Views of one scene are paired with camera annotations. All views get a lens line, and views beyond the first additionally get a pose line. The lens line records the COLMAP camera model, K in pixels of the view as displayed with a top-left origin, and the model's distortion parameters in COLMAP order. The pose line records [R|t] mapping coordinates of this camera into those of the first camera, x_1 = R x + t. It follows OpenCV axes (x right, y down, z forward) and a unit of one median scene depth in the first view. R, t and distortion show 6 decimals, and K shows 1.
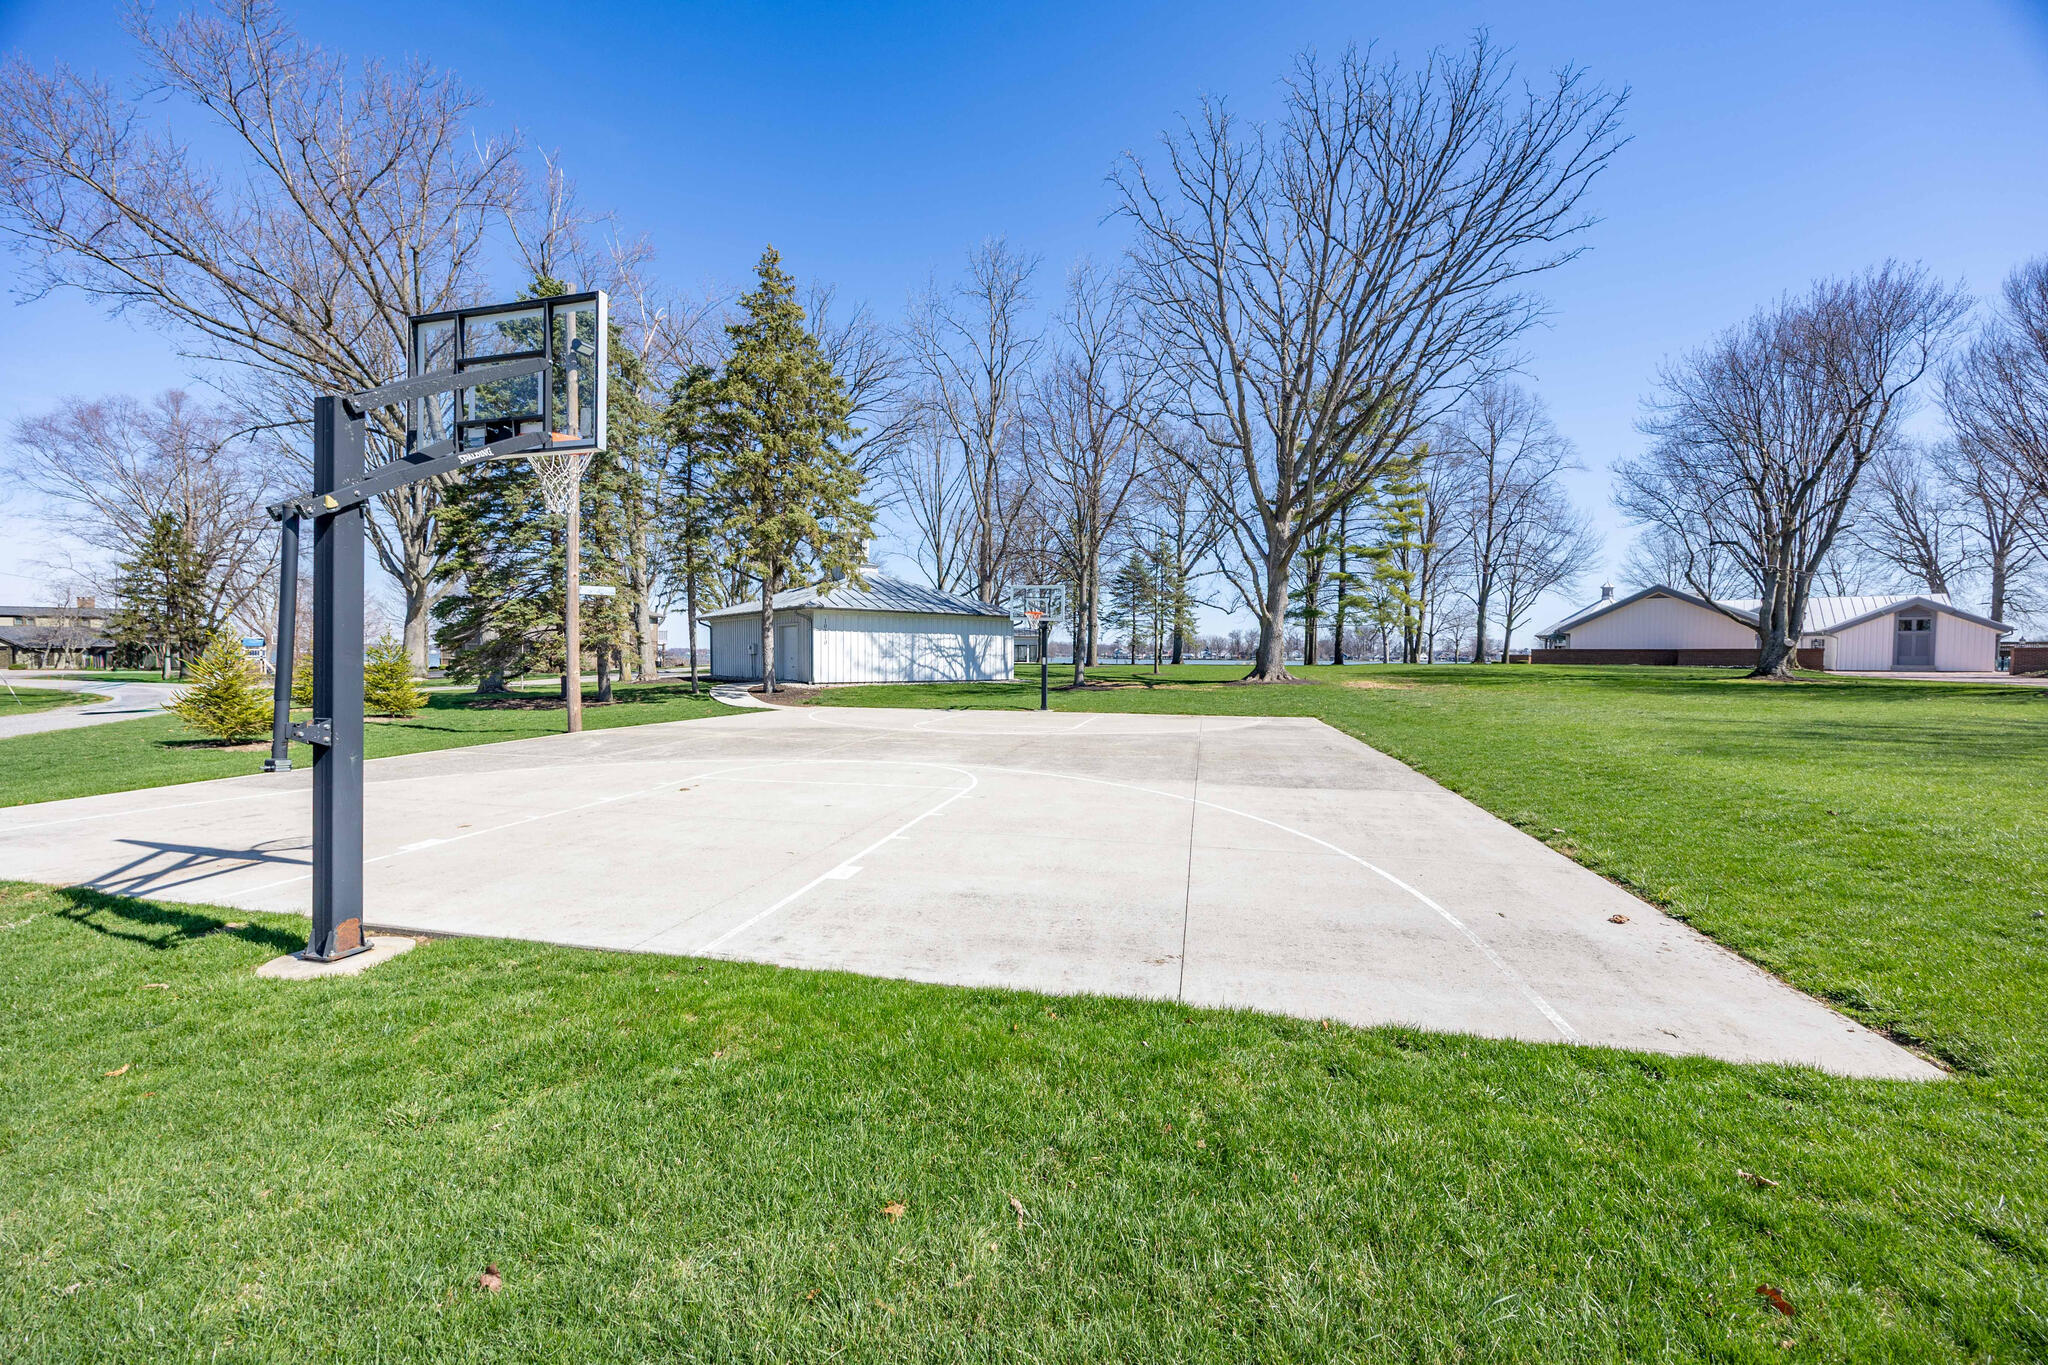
lens RADIAL K [[784.4, 0, 1024.0], [0, 784.4, 682.5], [0, 0, 1]] dist [0.001977, 0.000335]
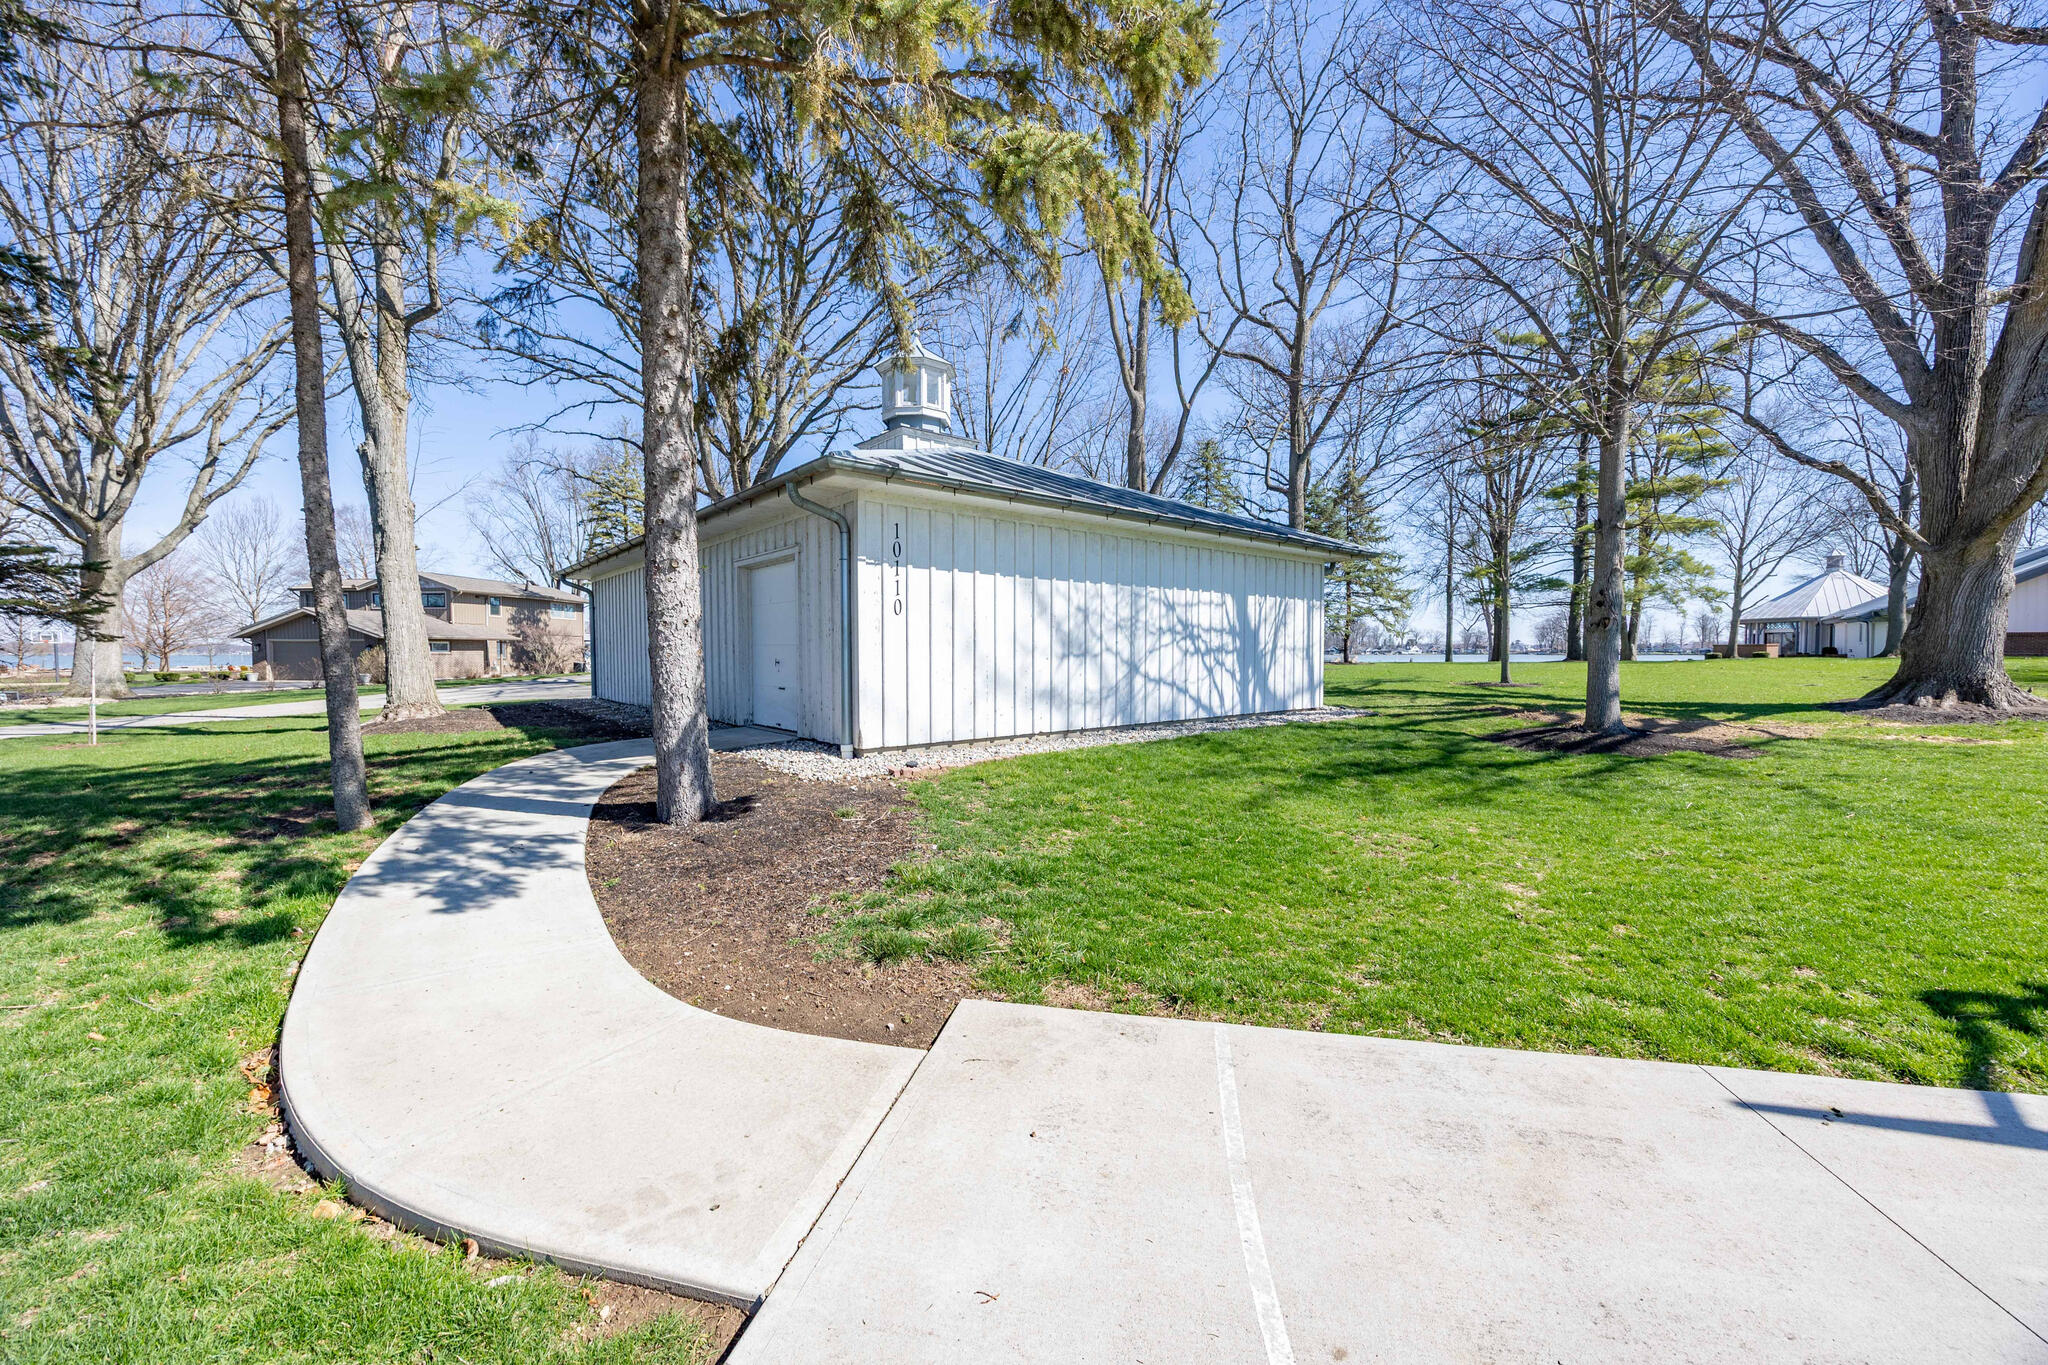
lens RADIAL K [[784.4, 0, 1024.0], [0, 784.4, 682.5], [0, 0, 1]] dist [0.001977, 0.000335]
pose [[0.999455, -0.010897, 0.031175, -0.198575], [0.010759, 0.999932, 0.004584, -0.022379], [-0.031223, -0.004246, 0.999503, 0.654966]]
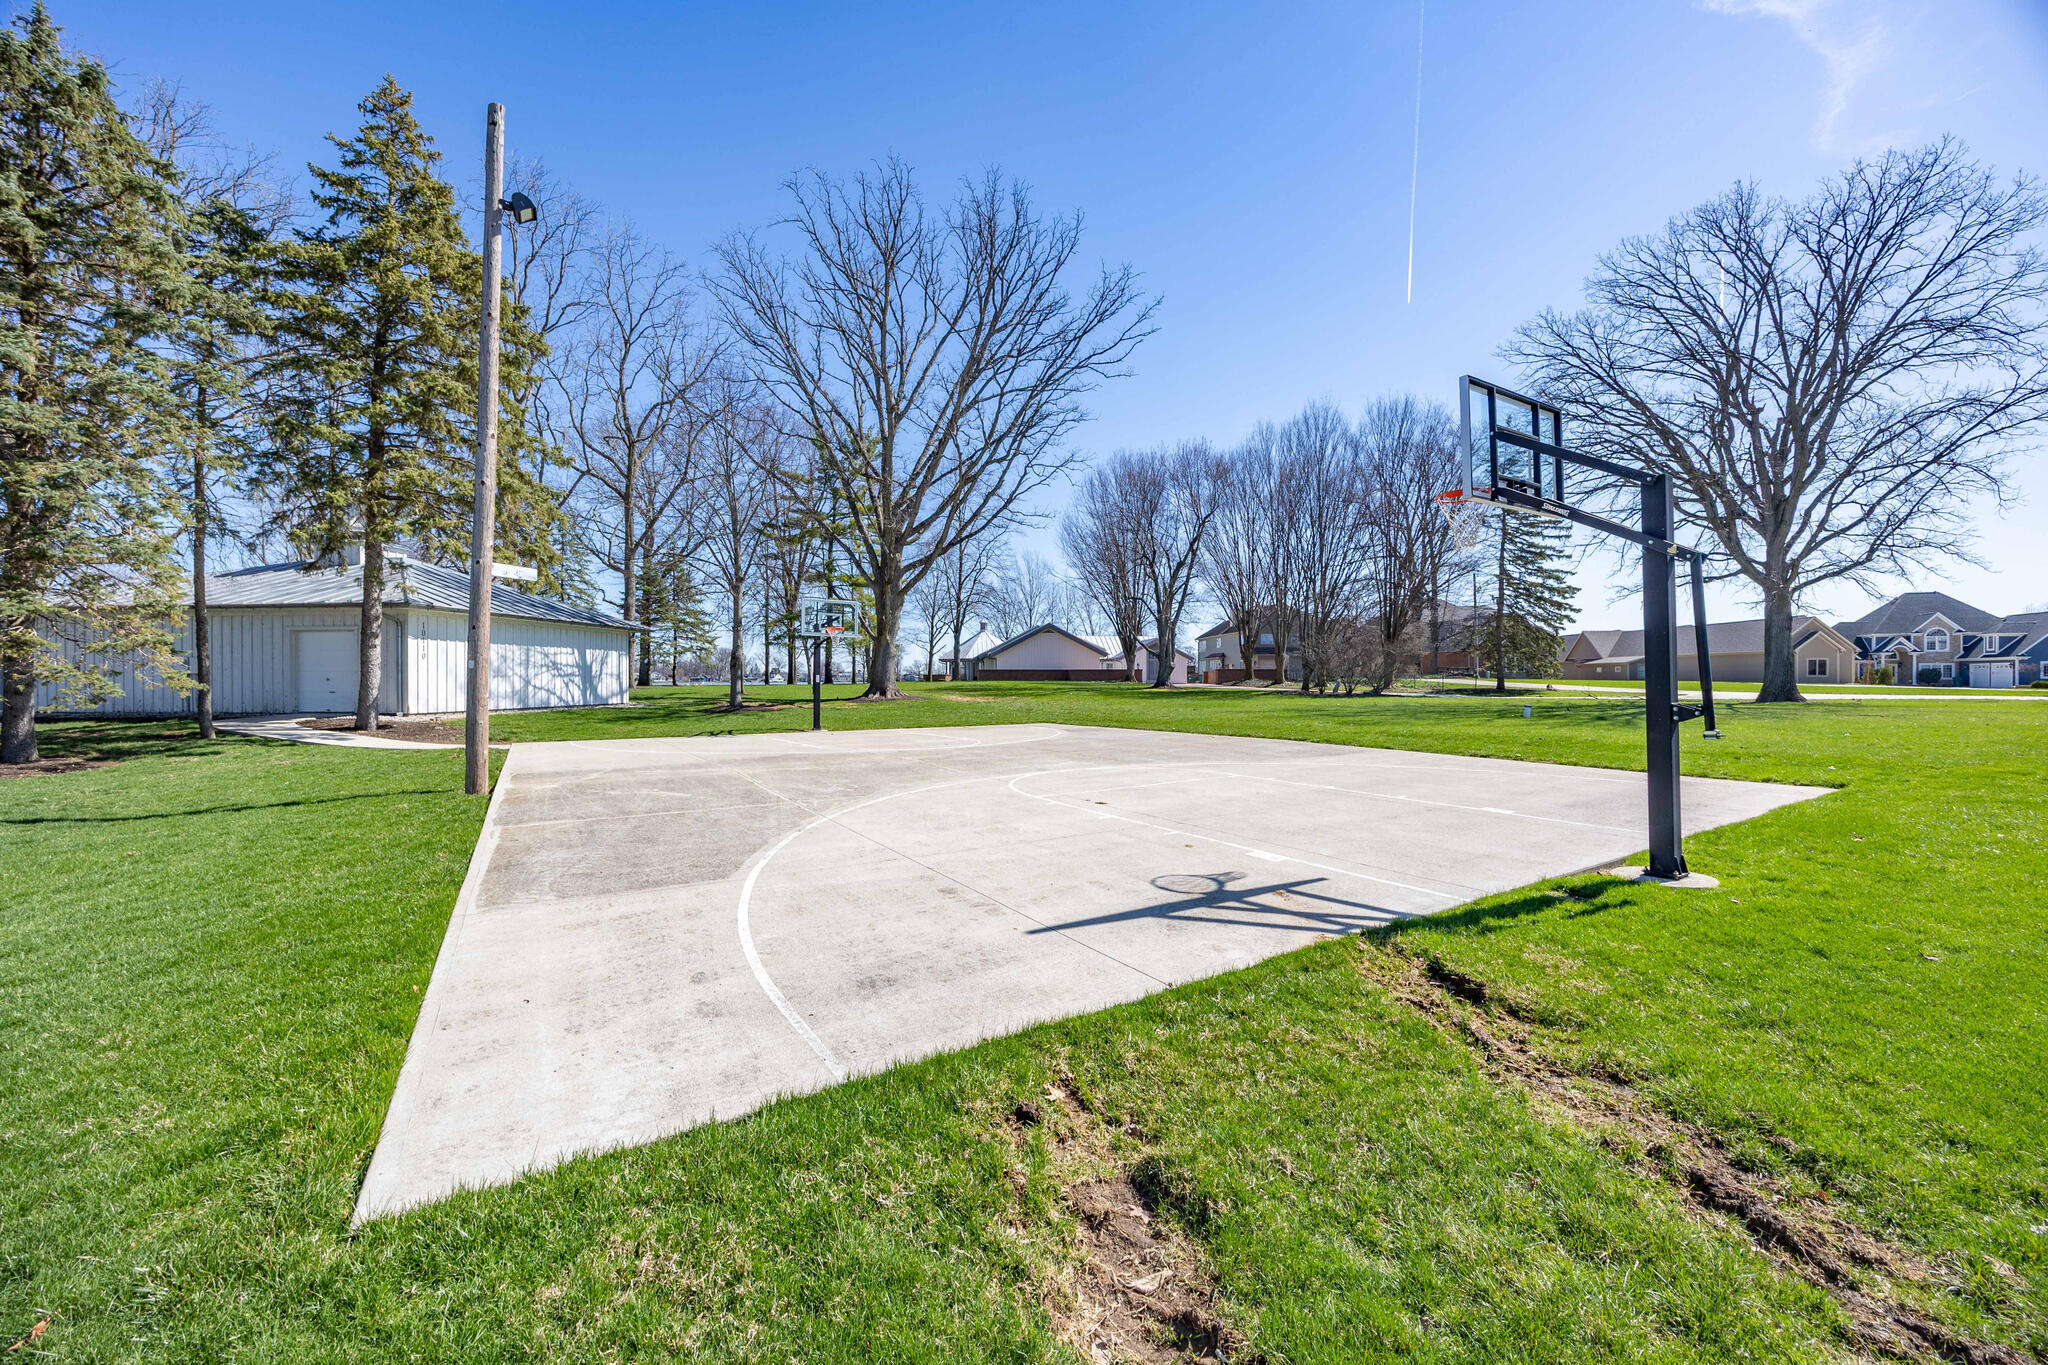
lens RADIAL K [[784.4, 0, 1024.0], [0, 784.4, 682.5], [0, 0, 1]] dist [0.001977, 0.000335]
pose [[0.702066, -0.010206, 0.712039, -0.344924], [0.029877, 0.999439, -0.015133, -0.000488], [-0.711485, 0.031898, 0.701977, 0.115530]]
